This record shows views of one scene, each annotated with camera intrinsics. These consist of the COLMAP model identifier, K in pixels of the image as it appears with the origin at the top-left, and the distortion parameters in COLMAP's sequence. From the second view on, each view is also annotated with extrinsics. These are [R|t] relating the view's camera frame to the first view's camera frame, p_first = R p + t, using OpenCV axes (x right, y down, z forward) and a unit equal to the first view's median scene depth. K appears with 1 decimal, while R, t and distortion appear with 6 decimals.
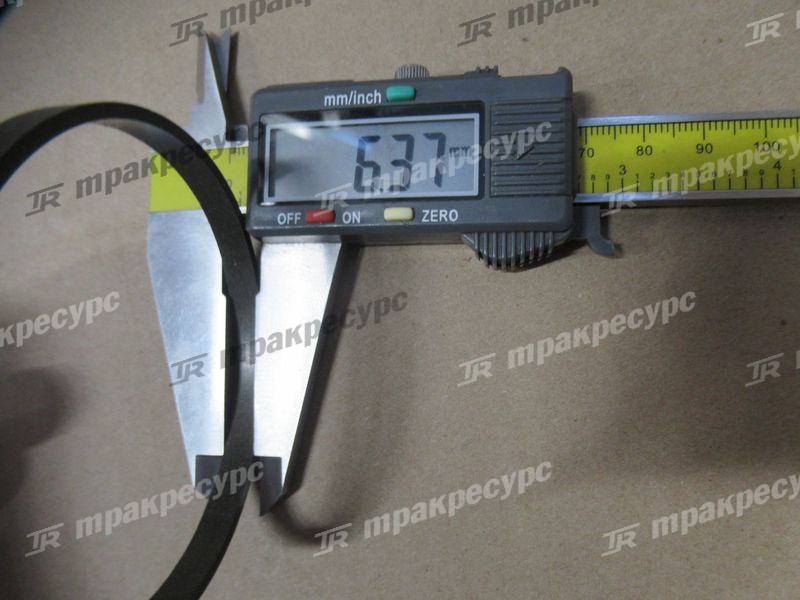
lens RADIAL K [[519.6, 0, 395.1], [0, 519.6, 298.4], [0, 0, 1]] dist [-0.004270, 0.005479]
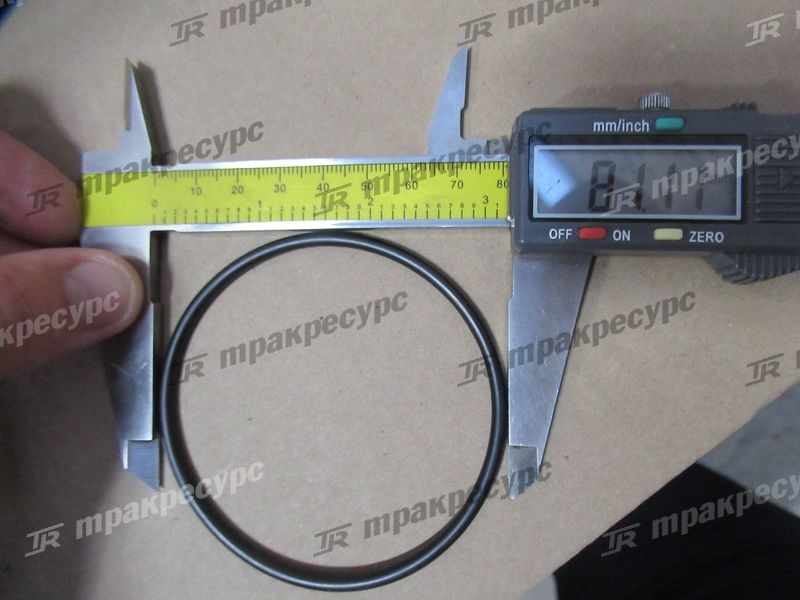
lens RADIAL K [[519.6, 0, 400.5], [0, 519.6, 295.7], [0, 0, 1]] dist [-0.004270, 0.005479]
pose [[0.997714, 0.021337, 0.064116, -0.613545], [-0.022537, 0.999583, 0.018063, -0.037431], [-0.063704, -0.019467, 0.997779, -0.067645]]
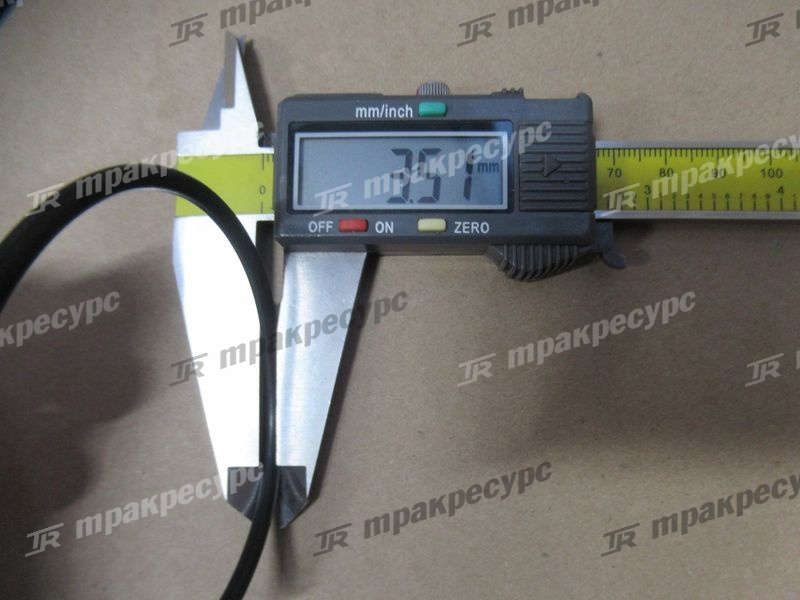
lens RADIAL K [[519.6, 0, 386.3], [0, 519.6, 297.9], [0, 0, 1]] dist [-0.004270, 0.005479]
pose [[0.992666, 0.008422, 0.120600, -0.200353], [-0.005157, 0.999612, -0.027358, 0.010269], [-0.120783, 0.026535, 0.992324, -0.006968]]
